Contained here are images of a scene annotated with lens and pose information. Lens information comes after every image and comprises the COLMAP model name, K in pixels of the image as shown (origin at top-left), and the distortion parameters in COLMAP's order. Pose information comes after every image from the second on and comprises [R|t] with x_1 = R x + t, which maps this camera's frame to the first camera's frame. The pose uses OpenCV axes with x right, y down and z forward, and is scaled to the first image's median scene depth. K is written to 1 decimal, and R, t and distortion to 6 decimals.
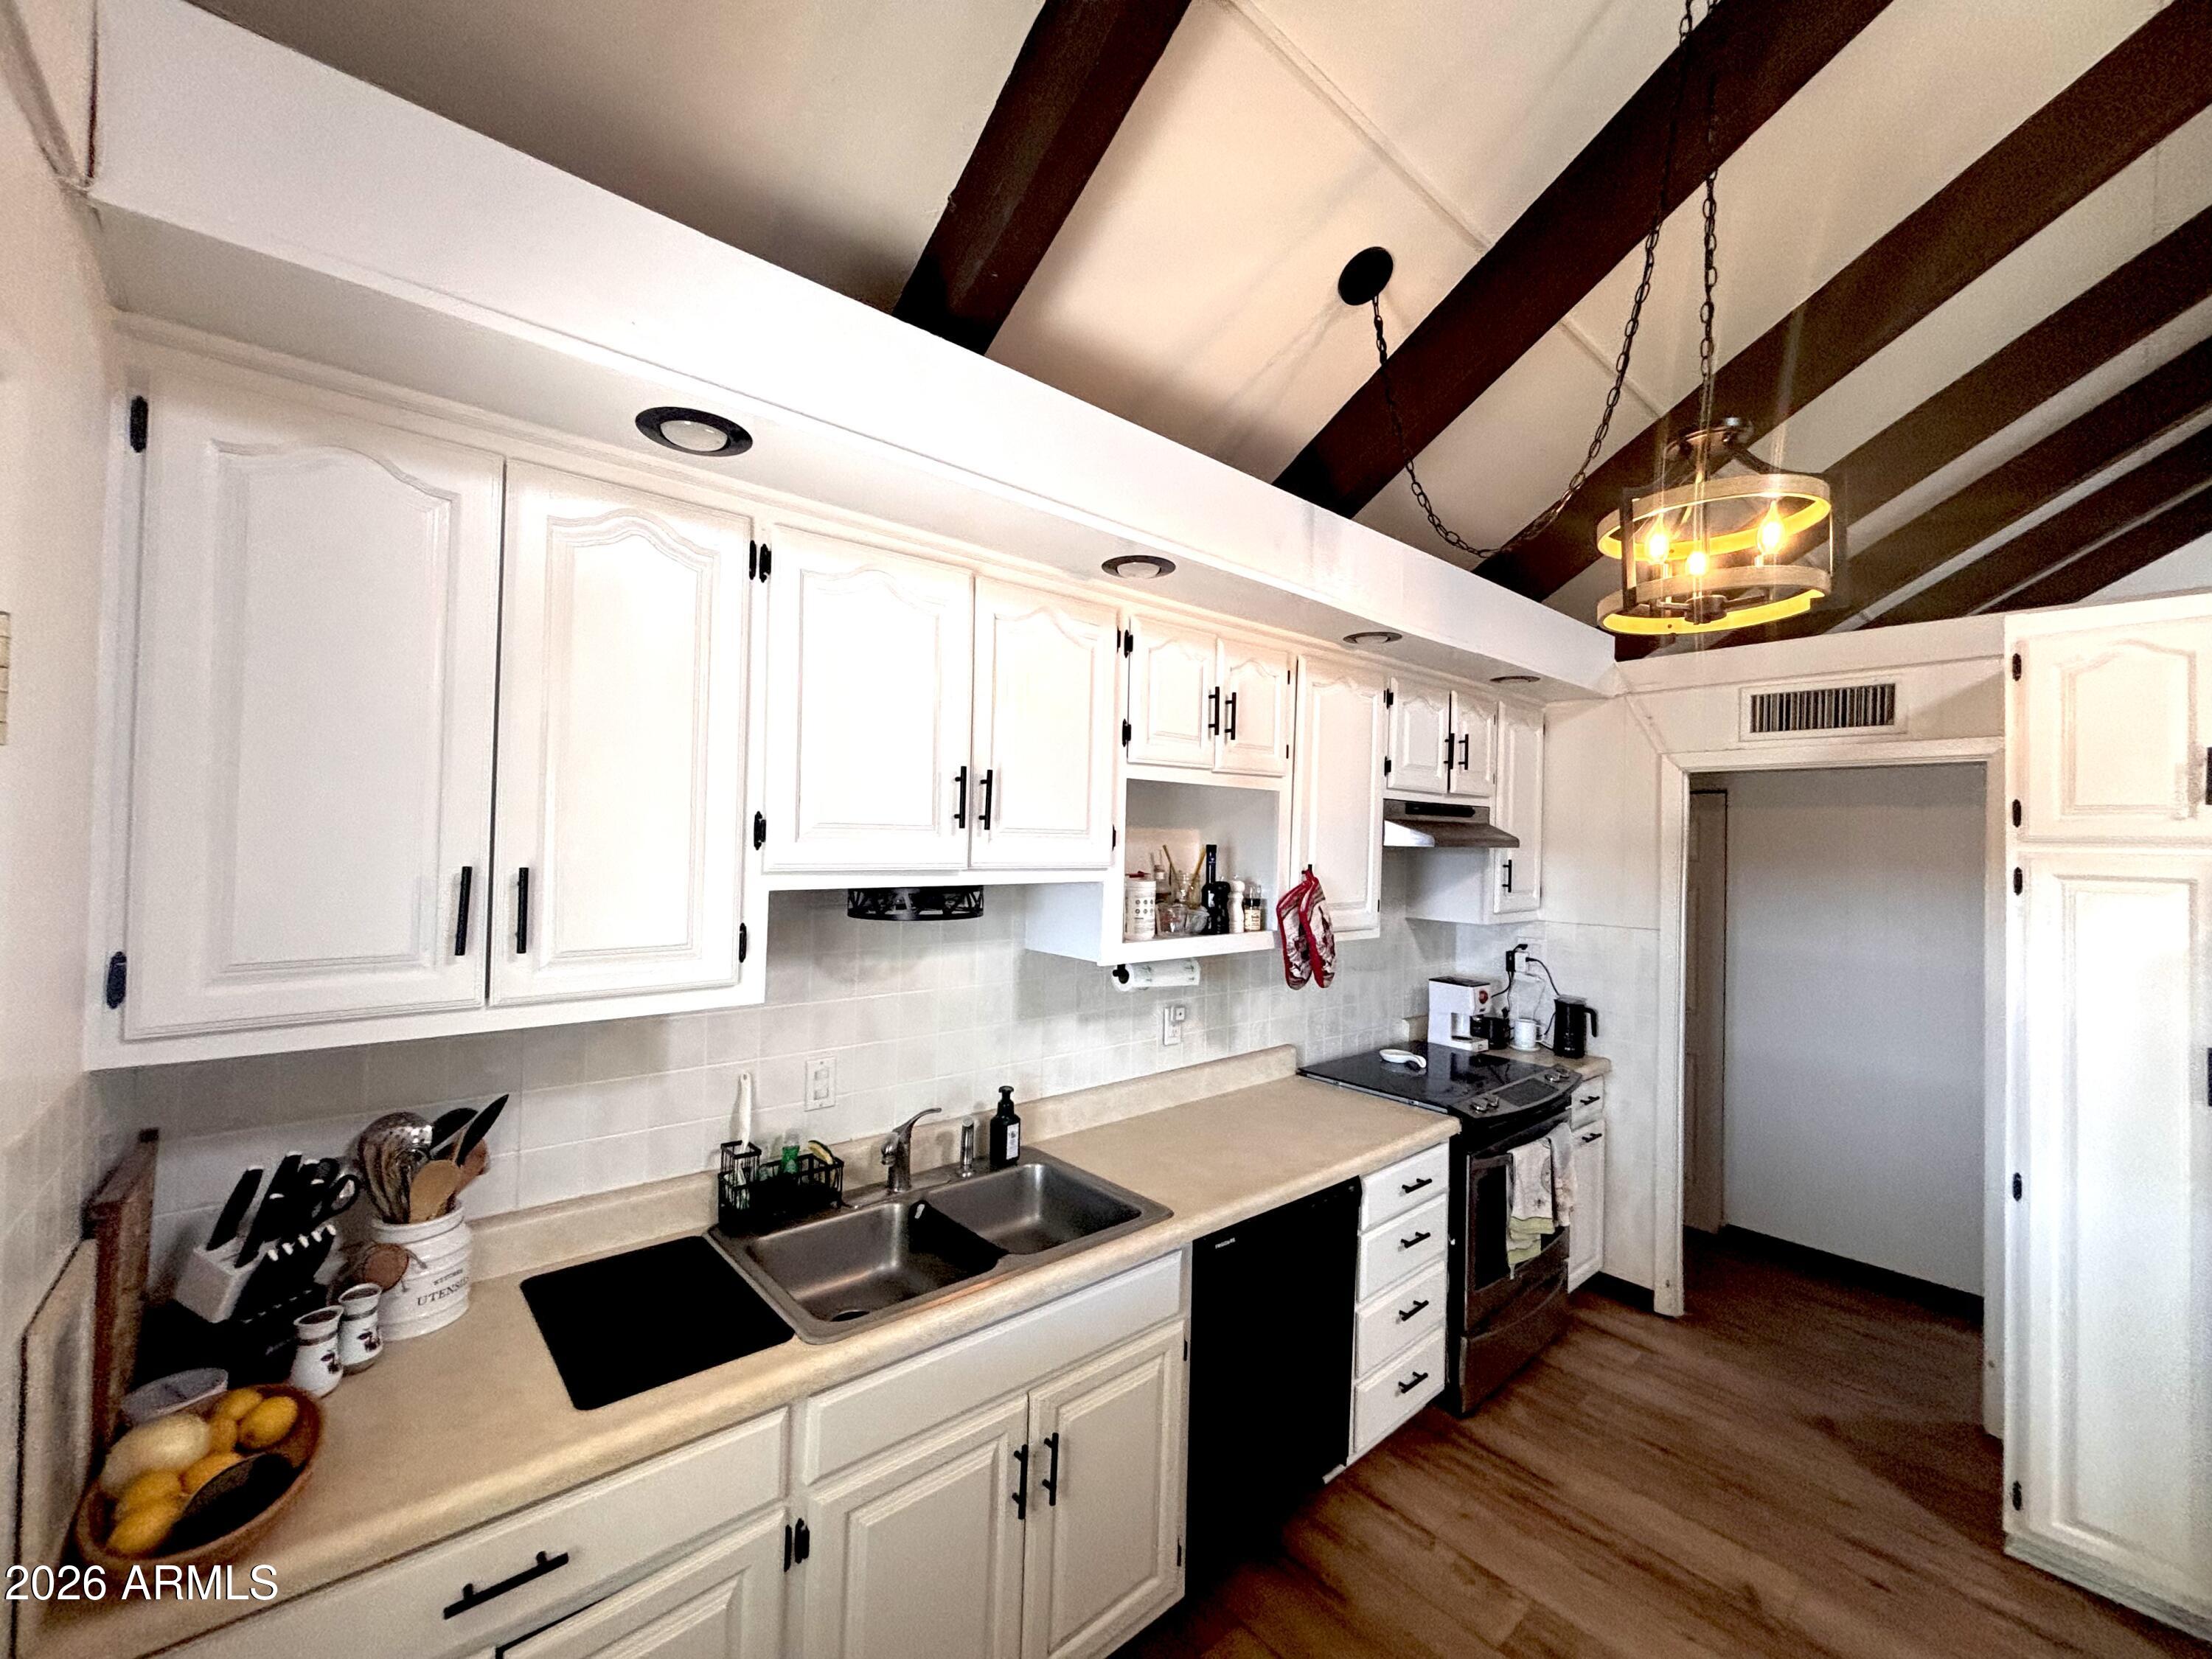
lens RADIAL K [[891.6, 0, 1108.3], [0, 891.6, 830.6], [0, 0, 1]] dist [0.001739, 0.000004]
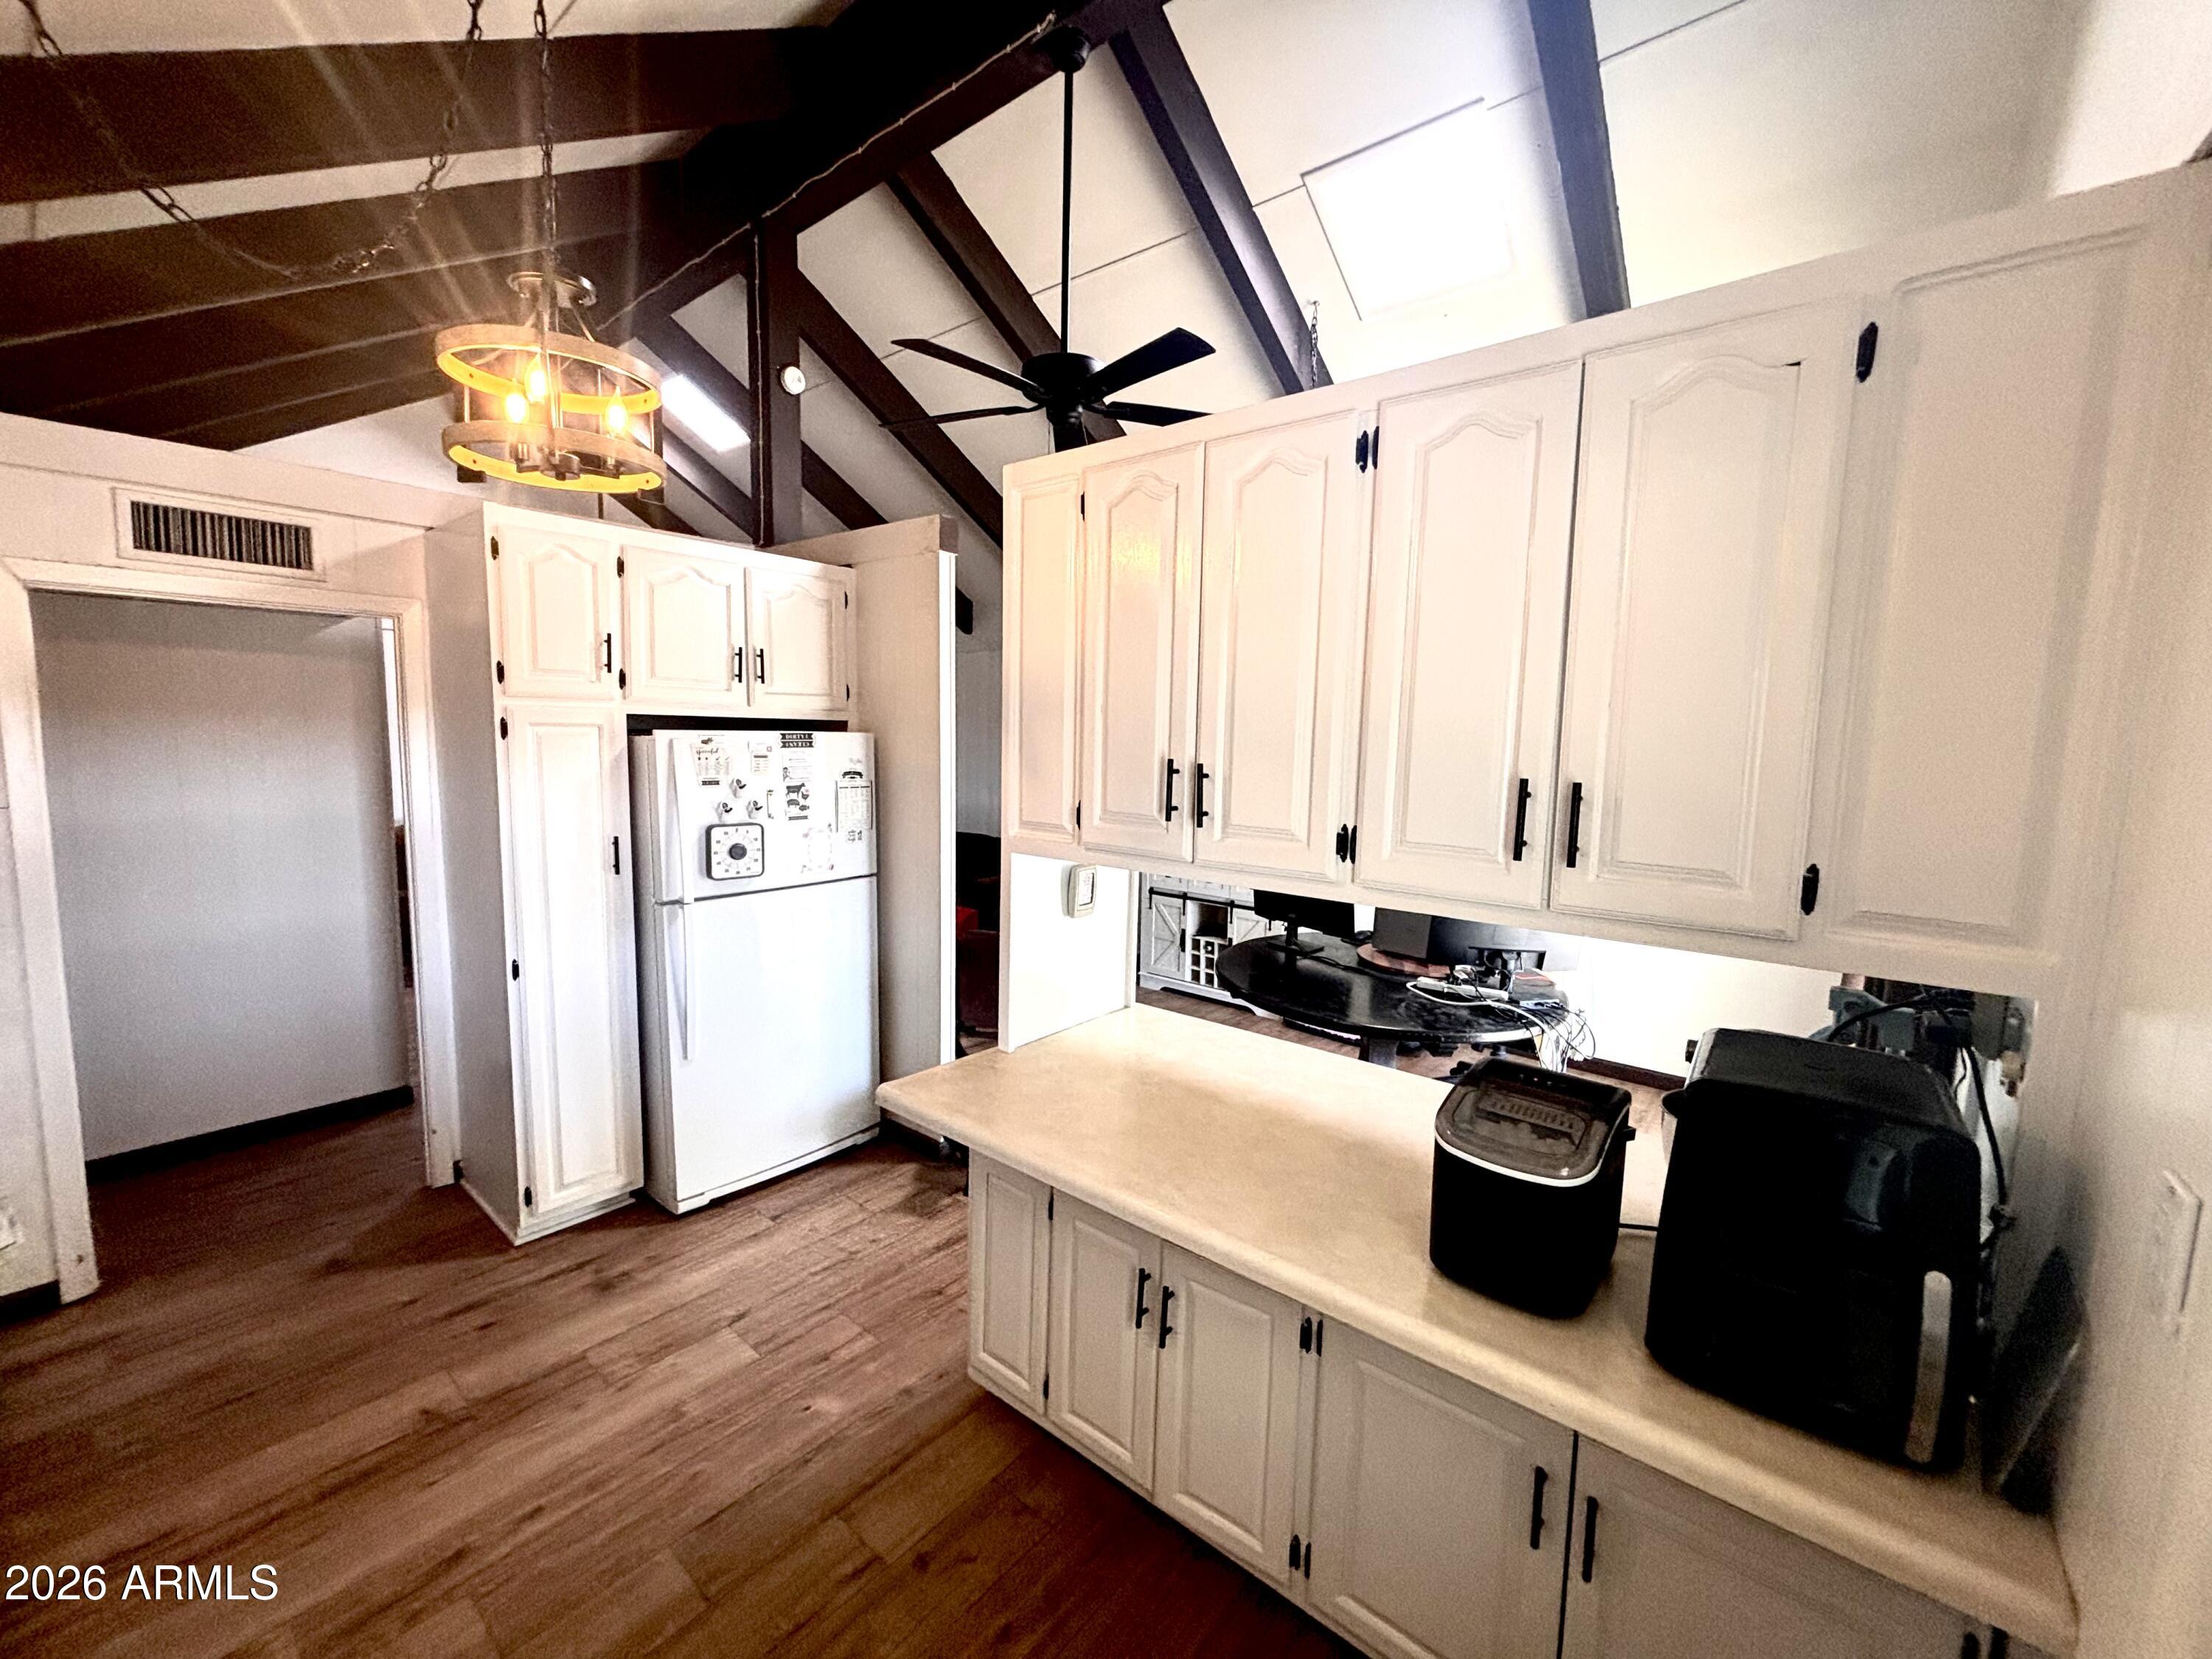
lens RADIAL K [[891.6, 0, 1095.5], [0, 891.6, 825.4], [0, 0, 1]] dist [0.001739, 0.000004]
pose [[-0.145948, -0.130131, 0.980696, -0.249069], [-0.038119, 0.991315, 0.125867, 0.002922], [-0.988558, -0.019013, -0.149641, 0.290851]]
